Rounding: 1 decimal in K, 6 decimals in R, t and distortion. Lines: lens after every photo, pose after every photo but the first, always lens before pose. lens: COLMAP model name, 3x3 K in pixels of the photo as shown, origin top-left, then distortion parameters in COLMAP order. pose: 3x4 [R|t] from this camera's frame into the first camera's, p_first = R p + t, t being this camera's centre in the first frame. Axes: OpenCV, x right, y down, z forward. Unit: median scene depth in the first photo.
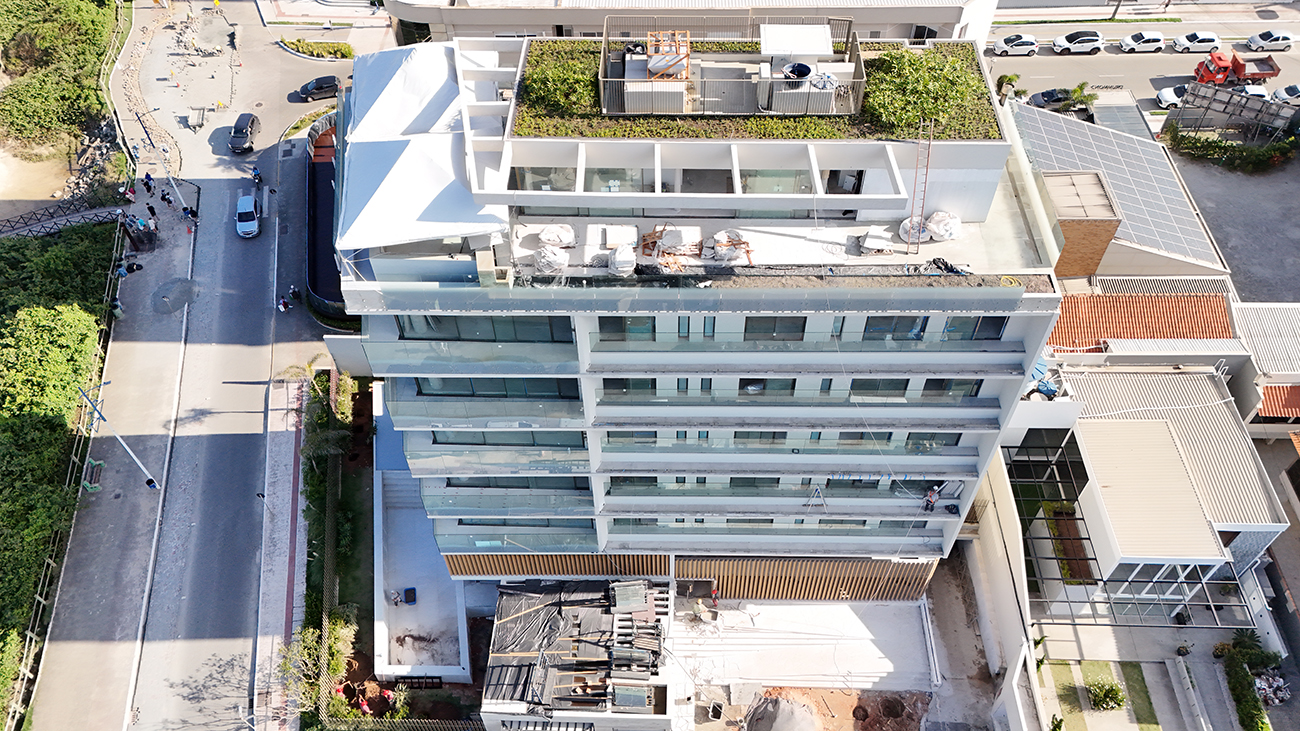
lens RADIAL K [[947.6, 0, 649.1], [0, 947.6, 370.6], [0, 0, 1]] dist [0.070920, -0.056696]
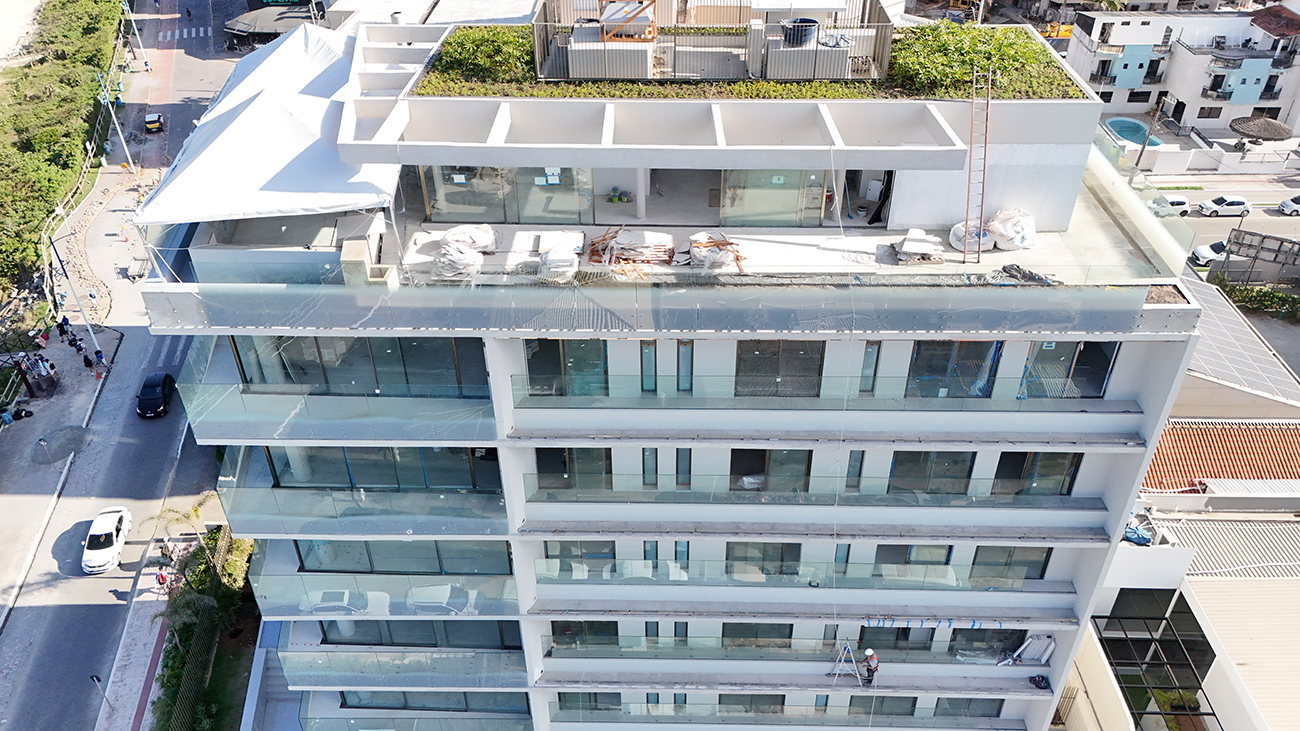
lens RADIAL K [[958.4, 0, 651.0], [0, 958.4, 368.1], [0, 0, 1]] dist [0.063870, -0.057187]
pose [[0.999960, 0.008614, -0.002314, 0.037138], [-0.008919, 0.967834, -0.251433, 0.118899], [0.000074, 0.251444, 0.967872, 0.292622]]
